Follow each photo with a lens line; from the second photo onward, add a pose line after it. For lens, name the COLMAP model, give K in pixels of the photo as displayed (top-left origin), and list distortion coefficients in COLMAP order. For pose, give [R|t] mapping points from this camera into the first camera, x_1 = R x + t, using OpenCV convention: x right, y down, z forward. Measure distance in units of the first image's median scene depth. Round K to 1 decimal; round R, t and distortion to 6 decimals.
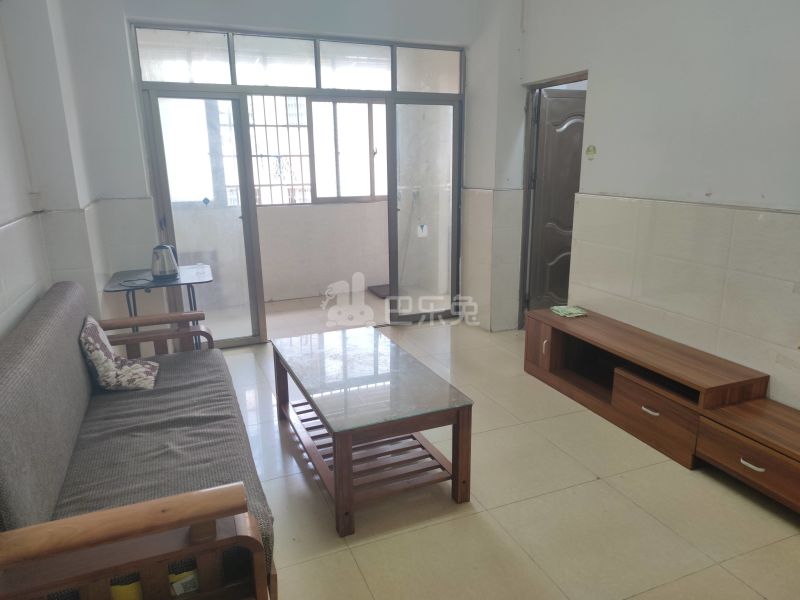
lens RADIAL K [[564.2, 0, 400.0], [0, 564.2, 300.0], [0, 0, 1]] dist [0.037651, -0.011292]
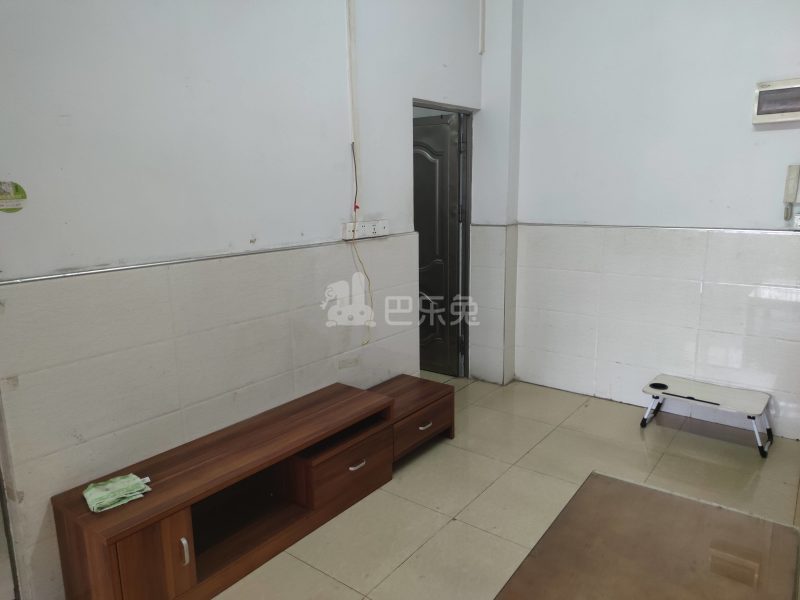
lens RADIAL K [[564.2, 0, 400.0], [0, 564.2, 300.0], [0, 0, 1]] dist [0.037651, -0.011292]
pose [[-0.508527, -0.157784, 0.846466, -0.330286], [0.231225, 0.921933, 0.310764, -0.319699], [-0.829419, 0.353756, -0.432344, 1.219506]]
